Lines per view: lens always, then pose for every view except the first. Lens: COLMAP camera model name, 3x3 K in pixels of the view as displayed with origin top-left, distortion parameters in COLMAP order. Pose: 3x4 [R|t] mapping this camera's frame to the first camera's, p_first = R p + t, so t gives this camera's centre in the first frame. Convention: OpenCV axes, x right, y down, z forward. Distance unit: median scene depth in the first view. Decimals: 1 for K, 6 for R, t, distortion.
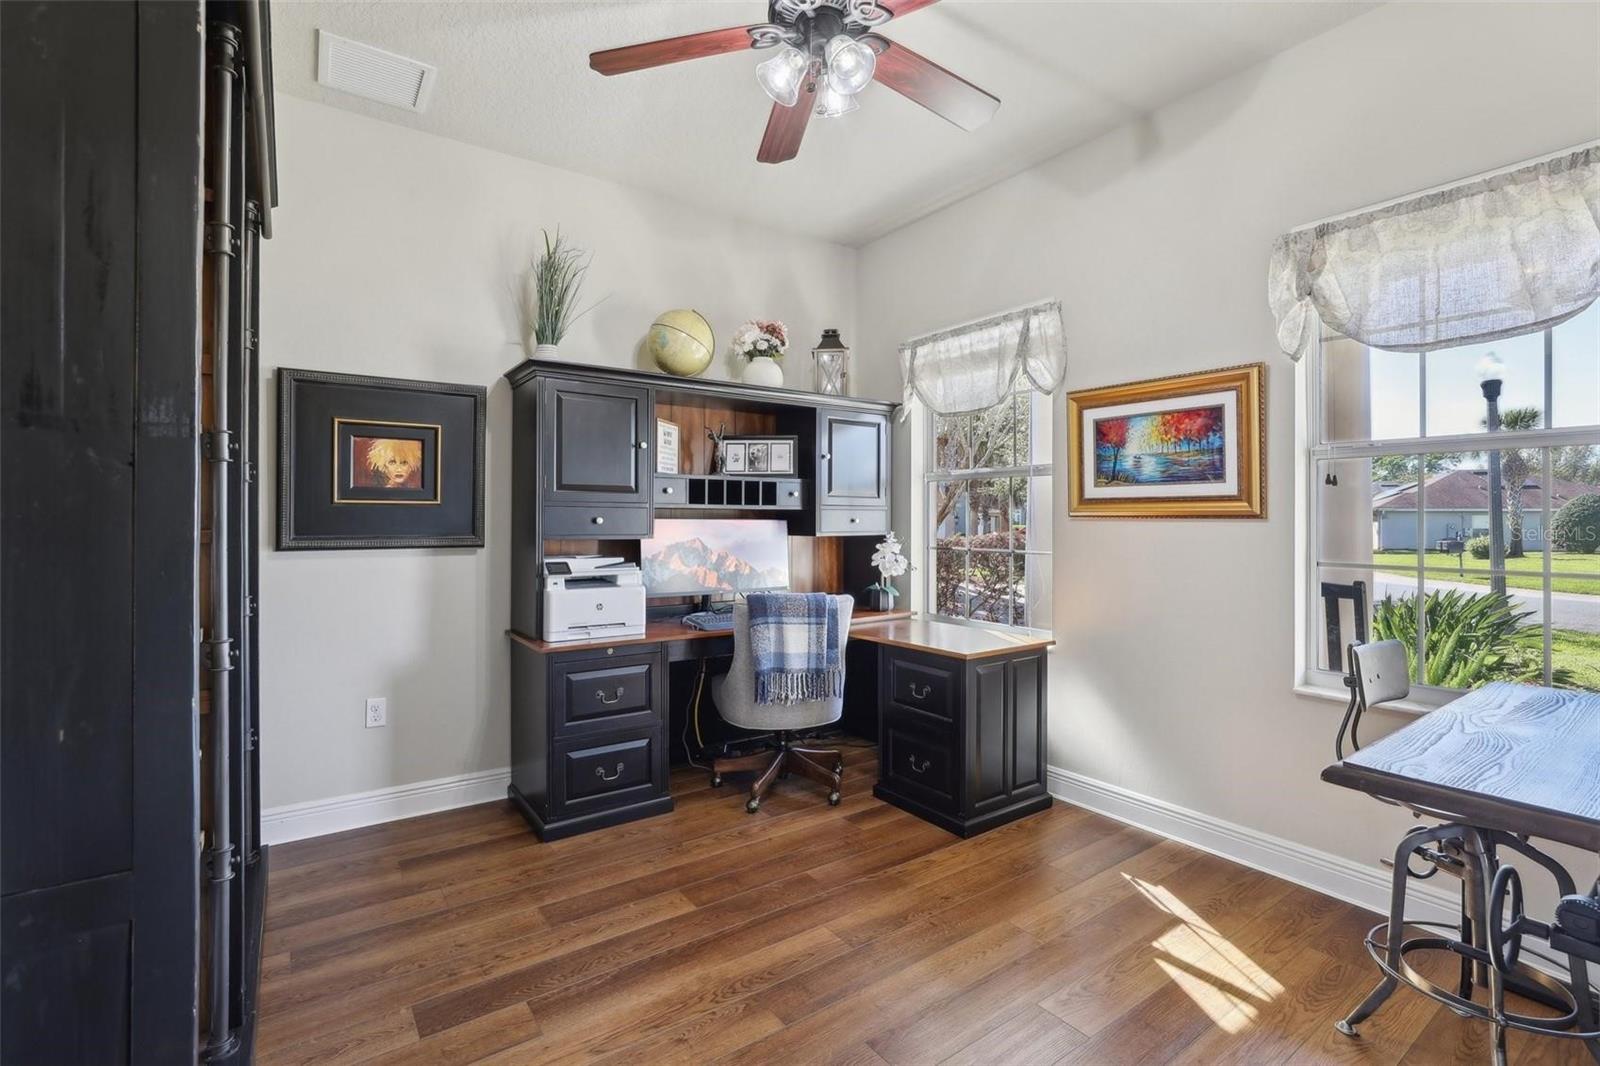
lens RADIAL K [[733.6, 0, 800.9], [0, 733.6, 523.5], [0, 0, 1]] dist [-0.028642, 0.010215]
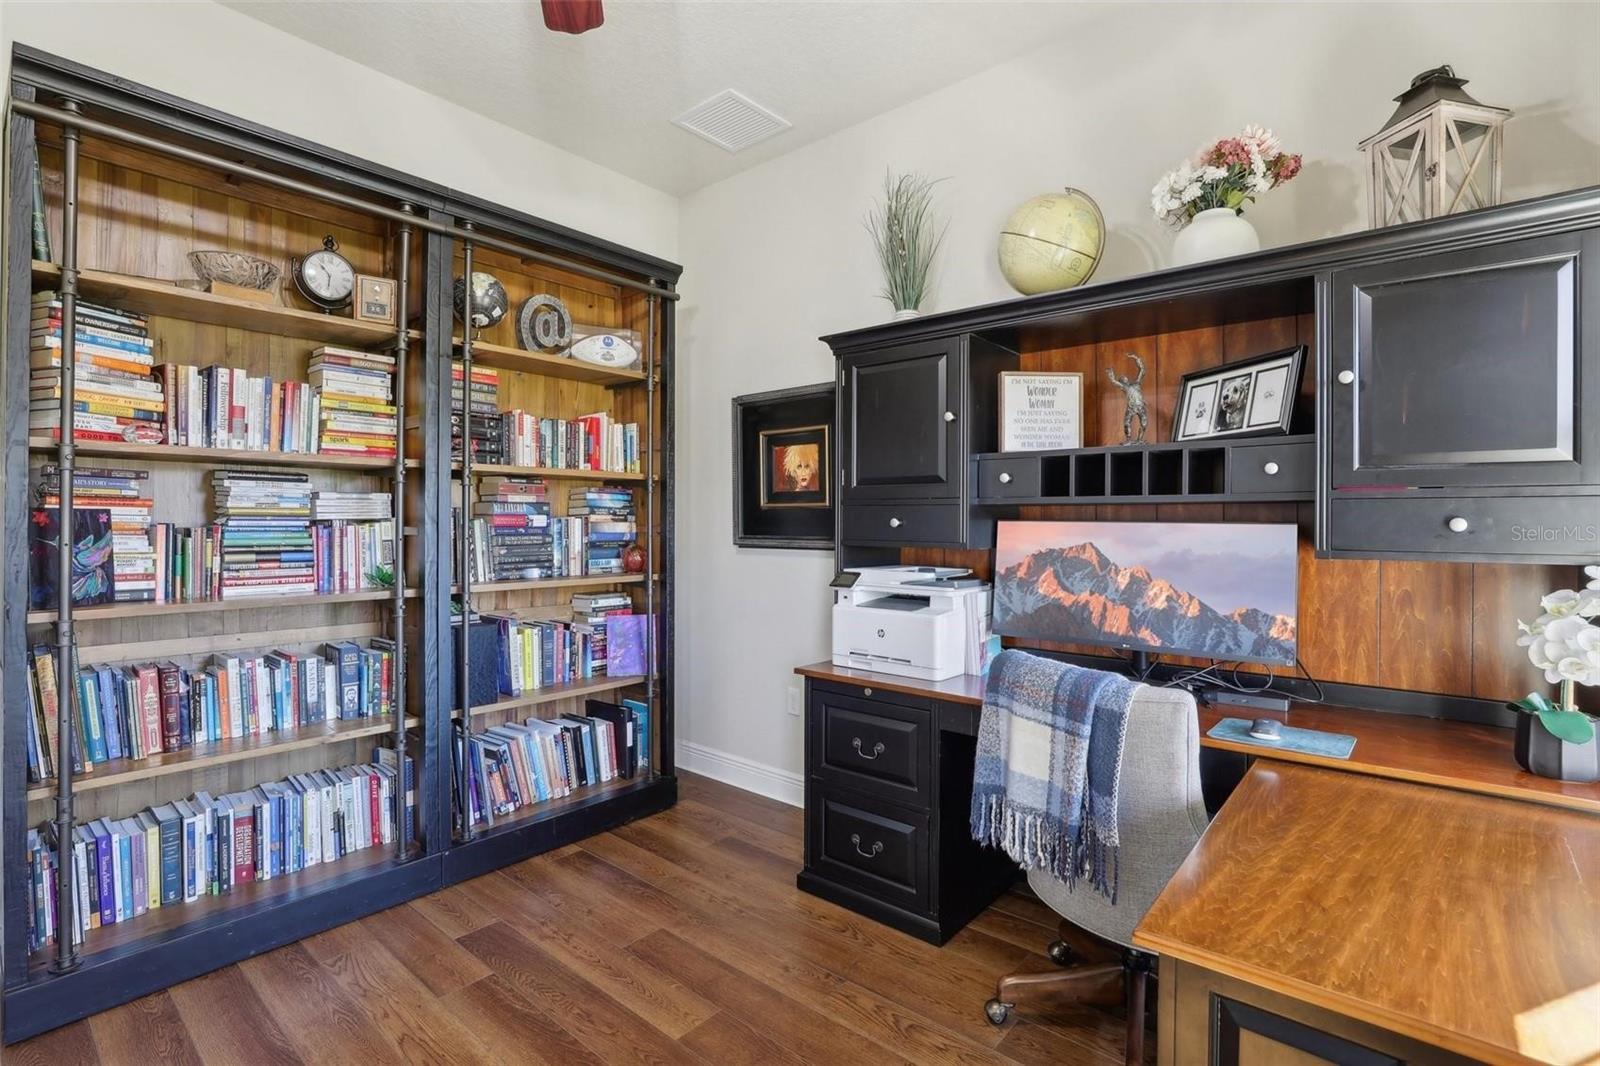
lens RADIAL K [[748.6, 0, 800.0], [0, 748.6, 533.0], [0, 0, 1]] dist [-0.029096, 0.000139]
pose [[0.240639, 0.012433, -0.970535, 0.480191], [-0.008043, 0.999909, 0.010815, -0.000513], [0.970581, 0.005204, 0.240717, 0.731831]]
